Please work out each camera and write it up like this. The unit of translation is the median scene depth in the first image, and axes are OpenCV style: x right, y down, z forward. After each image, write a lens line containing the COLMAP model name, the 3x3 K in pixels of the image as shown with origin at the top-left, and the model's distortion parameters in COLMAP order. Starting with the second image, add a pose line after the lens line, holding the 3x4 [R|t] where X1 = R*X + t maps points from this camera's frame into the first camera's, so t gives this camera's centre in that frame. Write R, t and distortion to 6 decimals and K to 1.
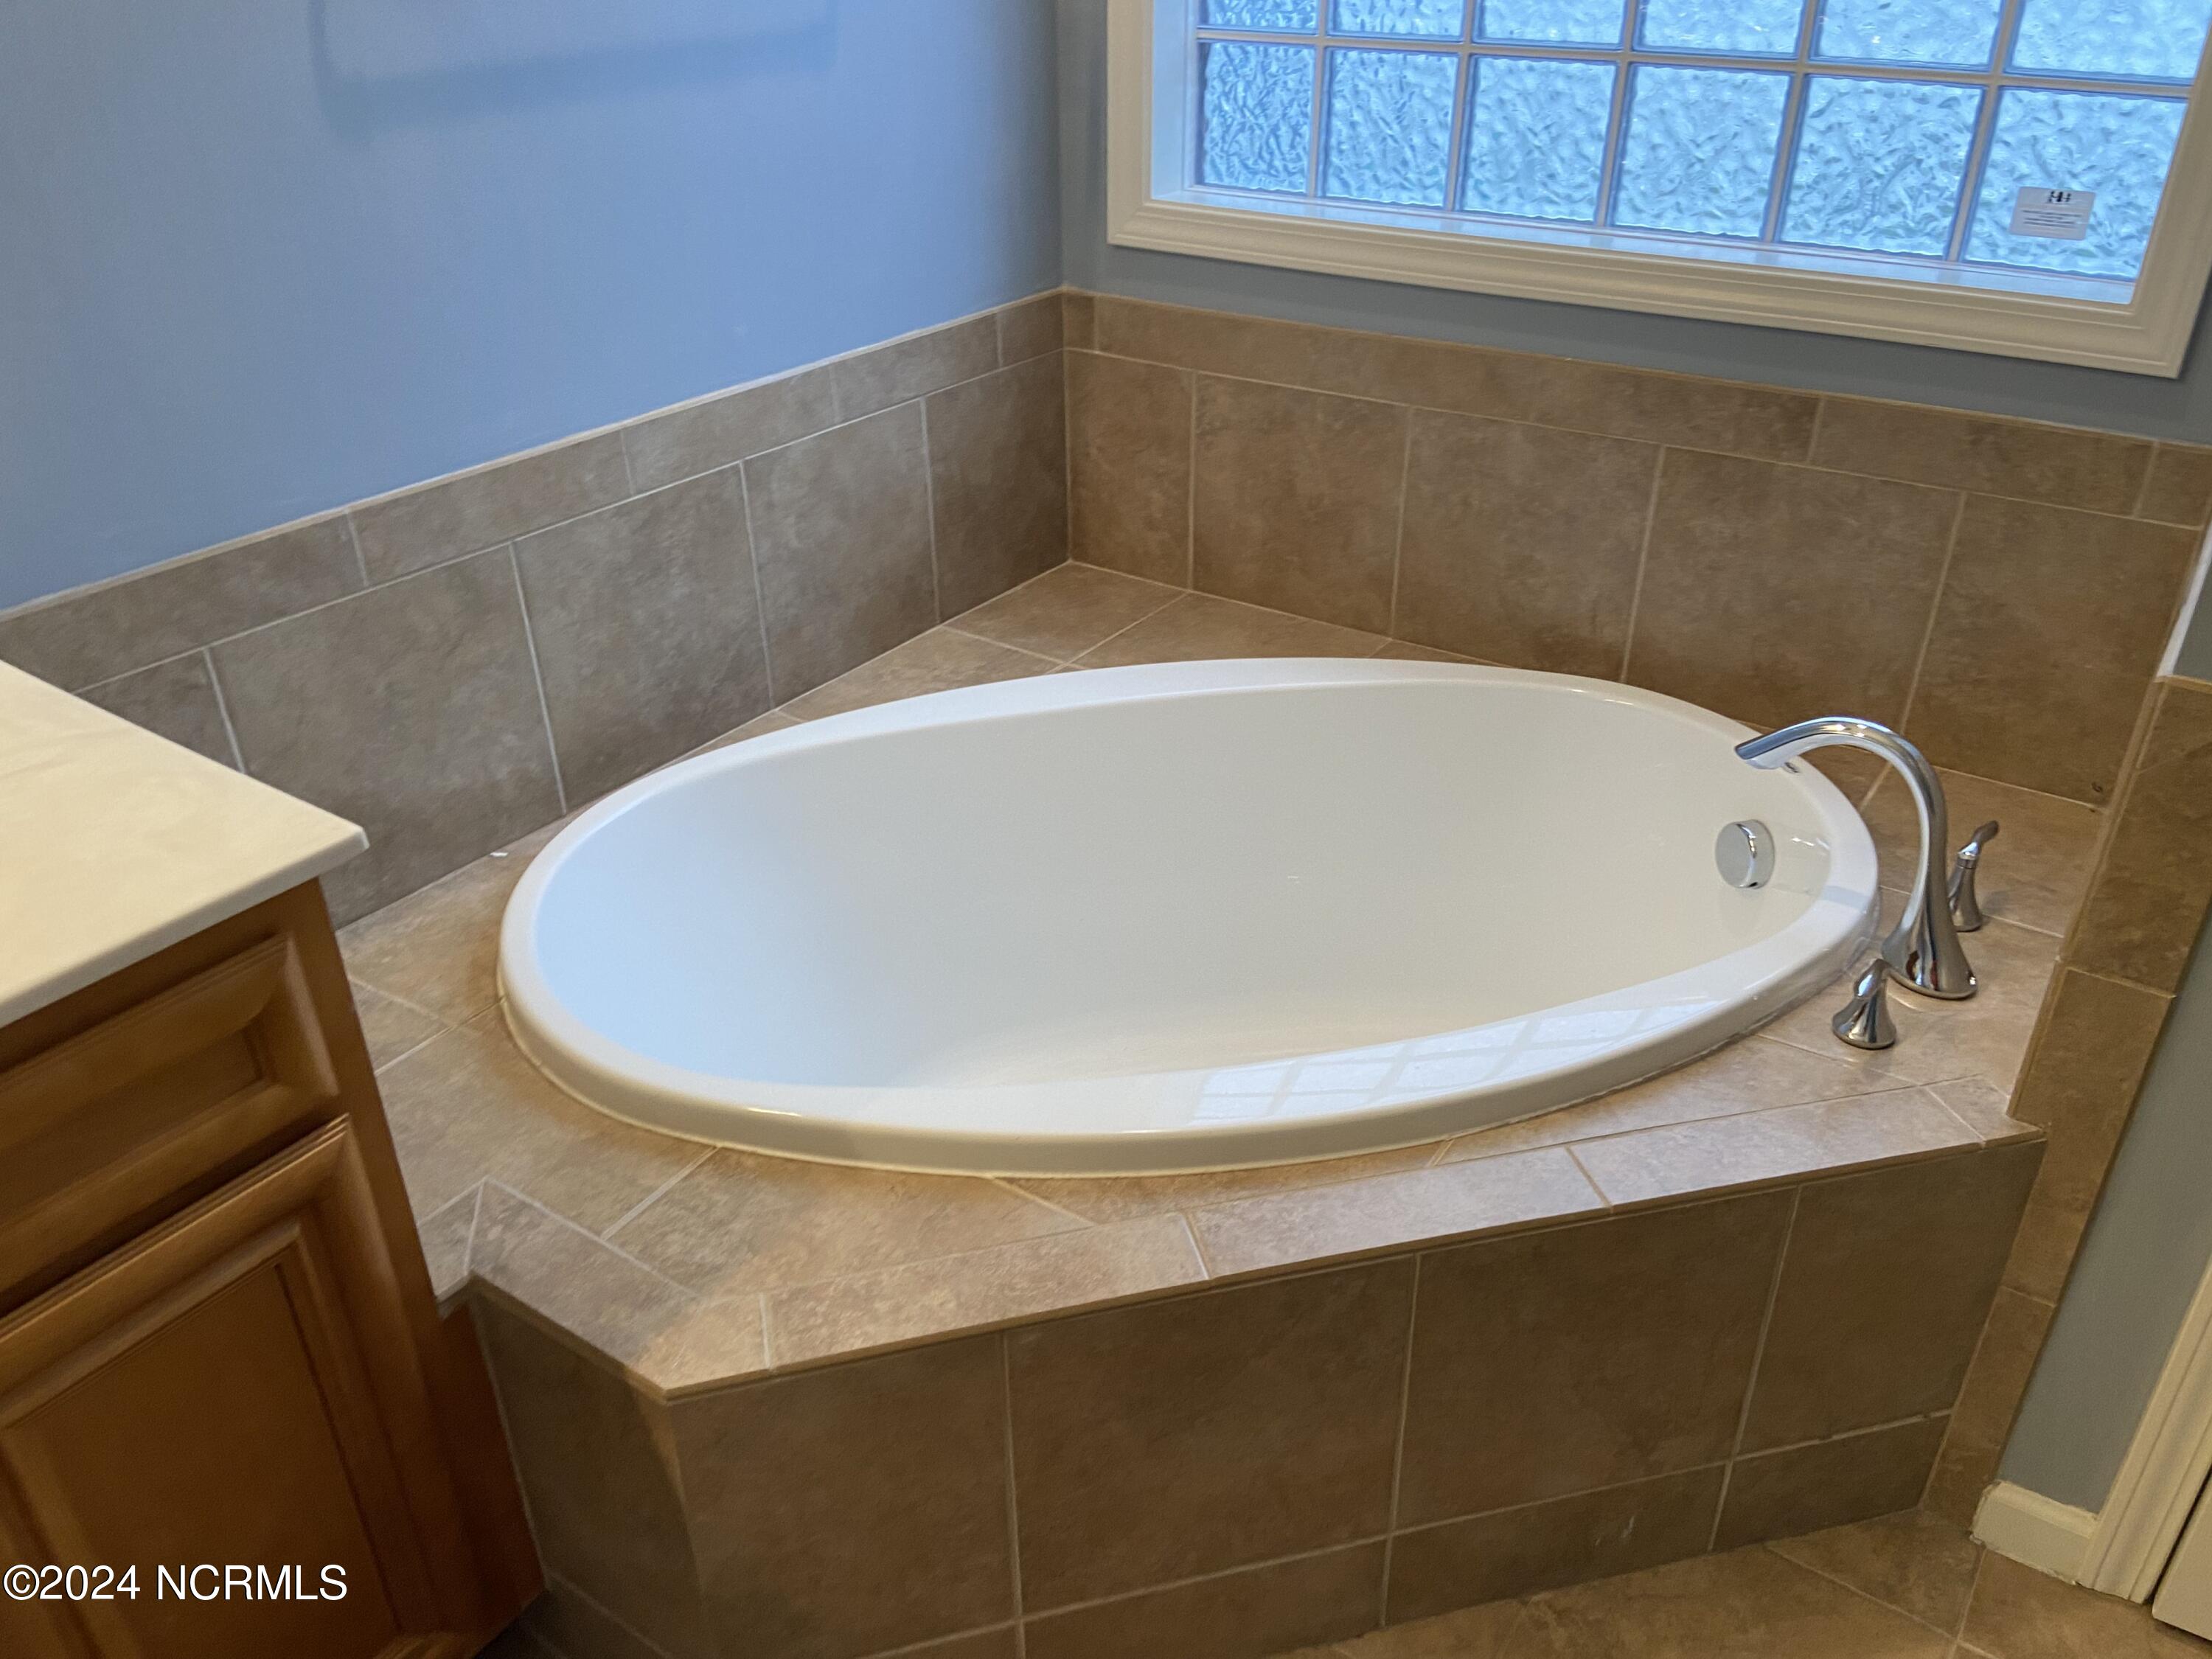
lens RADIAL K [[1651.3, 0, 1108.6], [0, 1651.3, 842.7], [0, 0, 1]] dist [0.136645, -0.161180]
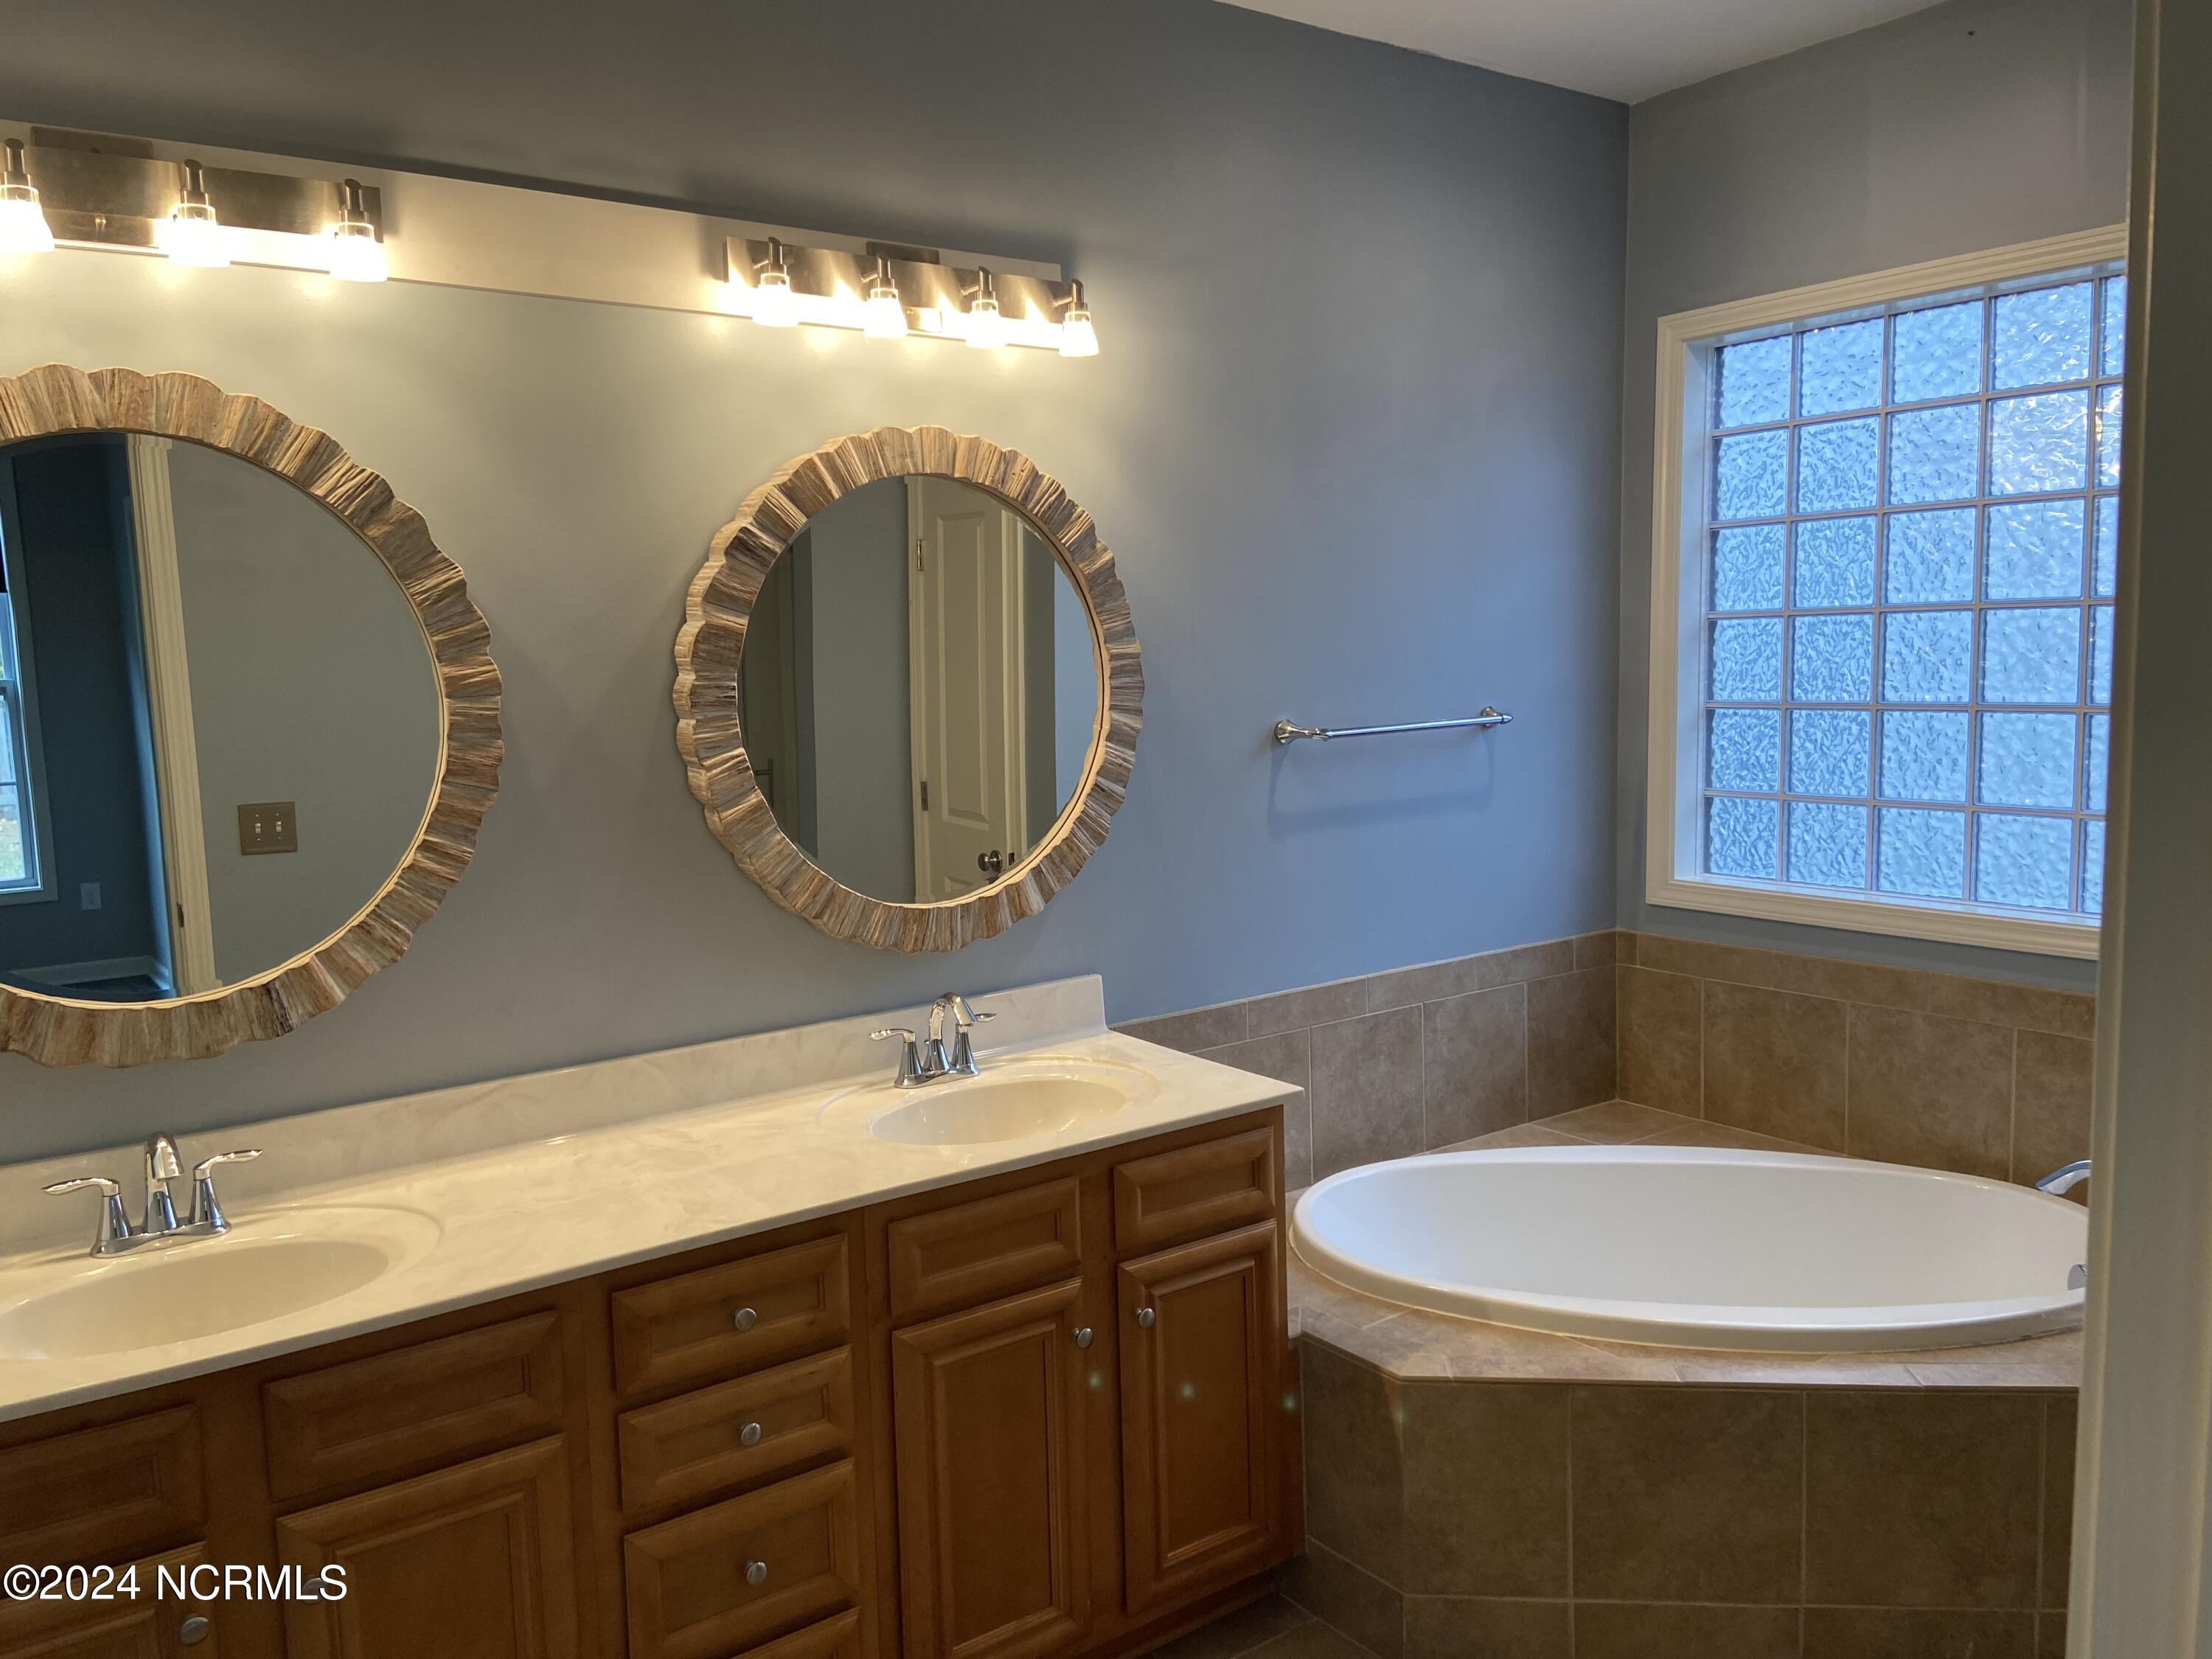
lens RADIAL K [[1651.3, 0, 1108.6], [0, 1651.3, 842.7], [0, 0, 1]] dist [0.136645, -0.161180]
pose [[0.946313, 0.016503, -0.322831, 0.032497], [-0.143428, 0.916443, -0.373579, 0.308699], [0.289691, 0.399825, 0.869608, -0.674973]]
